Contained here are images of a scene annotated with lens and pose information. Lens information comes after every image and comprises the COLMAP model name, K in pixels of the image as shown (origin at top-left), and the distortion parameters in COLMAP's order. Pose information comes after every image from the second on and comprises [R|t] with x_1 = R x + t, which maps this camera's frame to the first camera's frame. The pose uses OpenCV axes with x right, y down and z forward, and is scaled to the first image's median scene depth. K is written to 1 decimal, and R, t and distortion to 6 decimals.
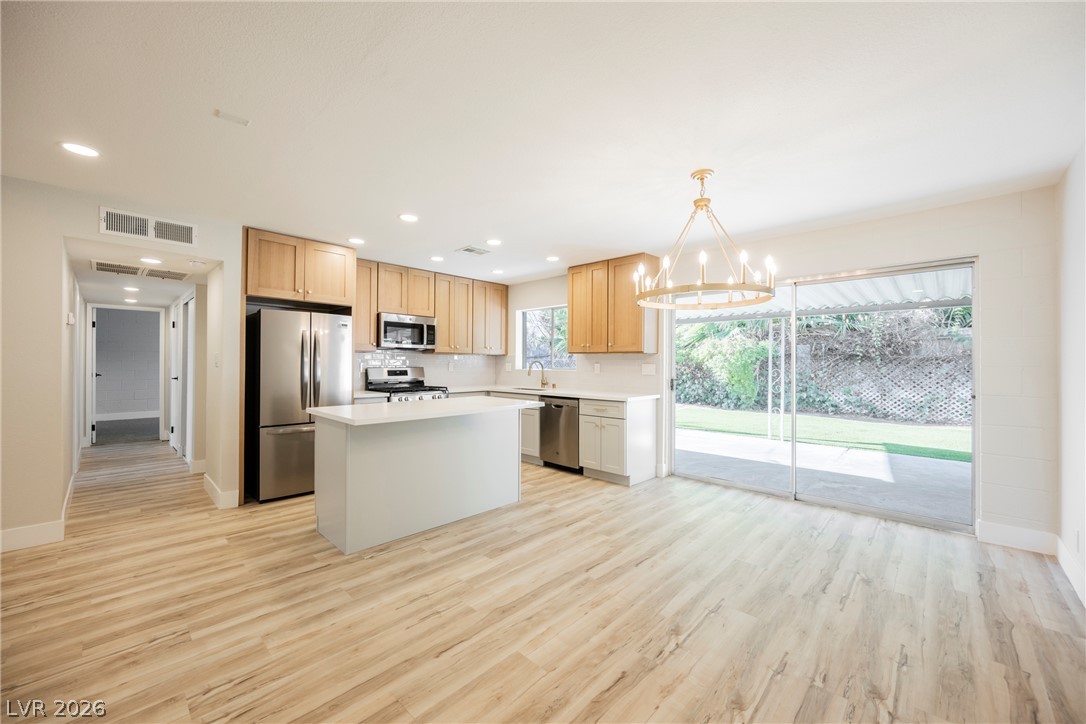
lens RADIAL K [[423.0, 0, 542.8], [0, 423.0, 361.9], [0, 0, 1]] dist [-0.000184, -0.000696]
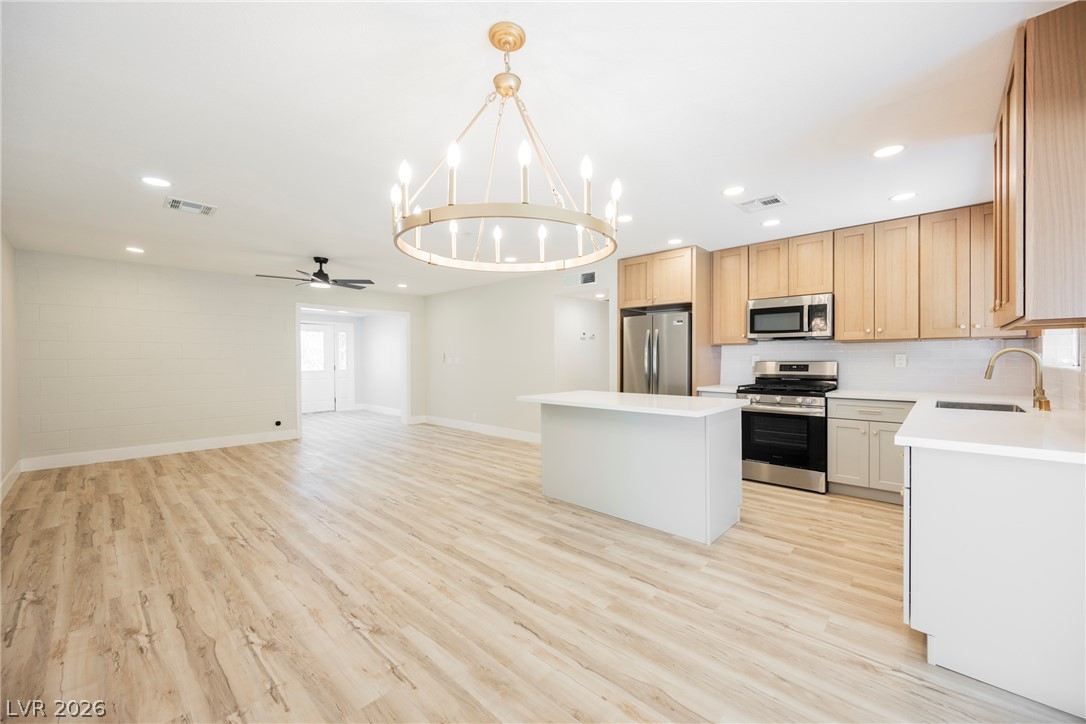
lens RADIAL K [[423.0, 0, 546.1], [0, 423.0, 362.1], [0, 0, 1]] dist [-0.000184, -0.000696]
pose [[0.012416, 0.005142, -0.999910, 0.598771], [0.011318, 0.999922, 0.005282, 0.006546], [0.999859, -0.011383, 0.012357, 0.641786]]
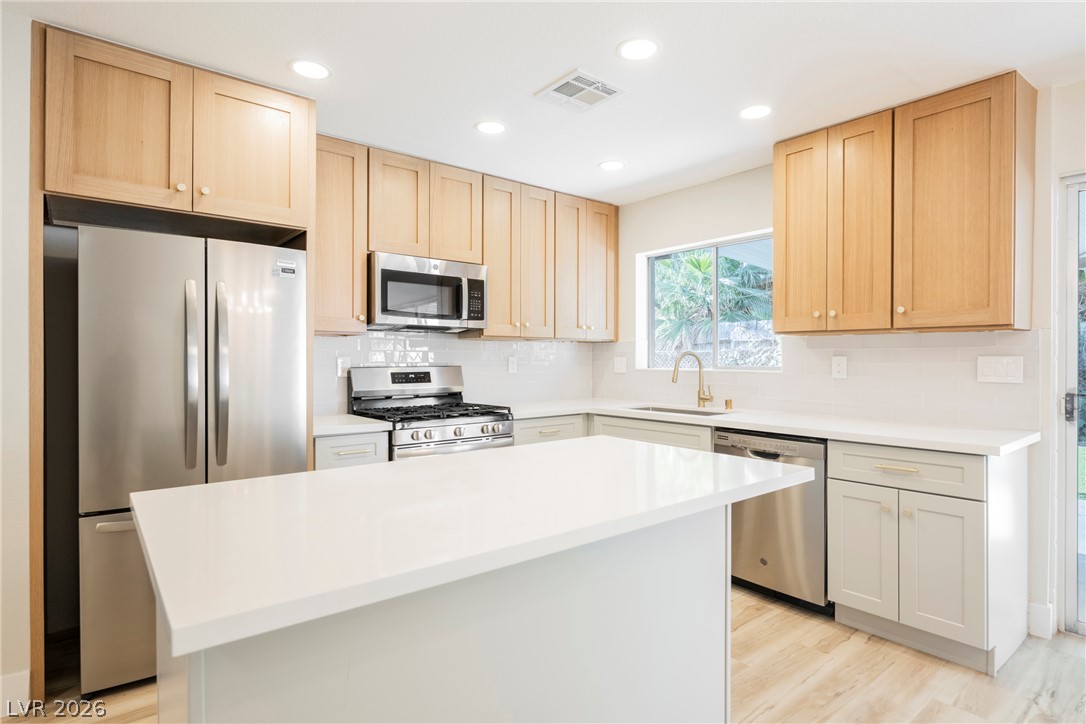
lens RADIAL K [[573.1, 0, 543.3], [0, 573.1, 362.0], [0, 0, 1]] dist [-0.001941, -0.000613]
pose [[0.992754, -0.004611, -0.120074, -0.136192], [0.005707, 0.999945, 0.008787, 0.003377], [0.120026, -0.009408, 0.992726, 0.441691]]
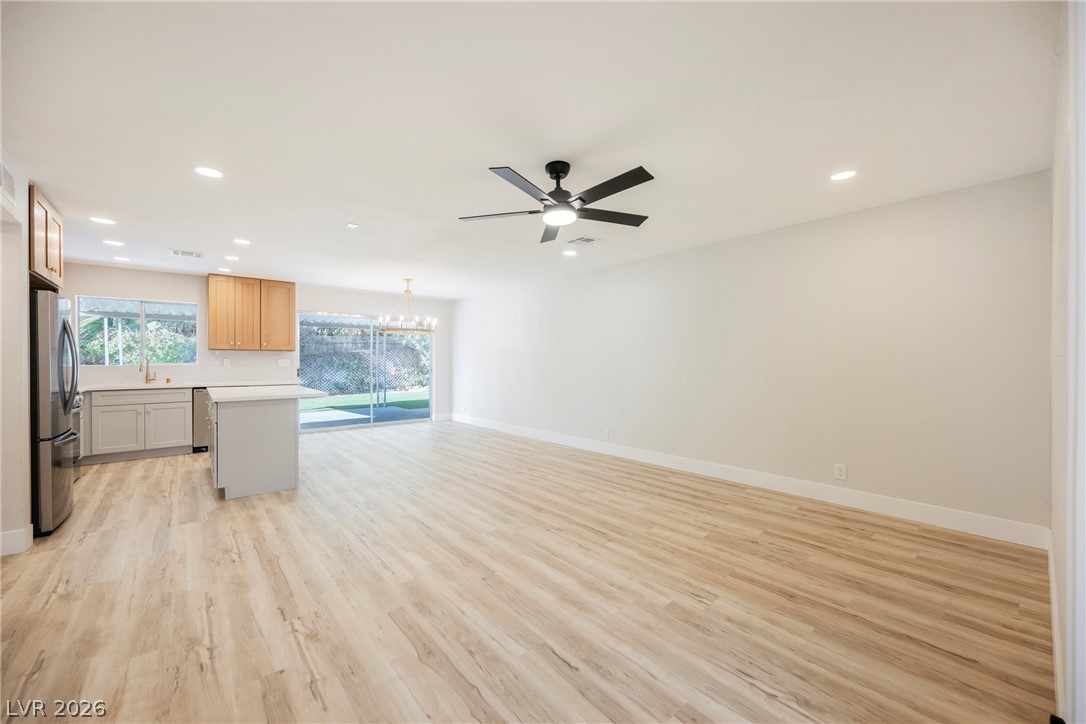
lens RADIAL K [[423.0, 0, 547.7], [0, 423.0, 363.7], [0, 0, 1]] dist [-0.000184, -0.000696]
pose [[0.092727, -0.013929, 0.995594, -1.197227], [-0.004052, 0.999889, 0.014367, -0.003798], [-0.995683, -0.005366, 0.092660, -0.009881]]
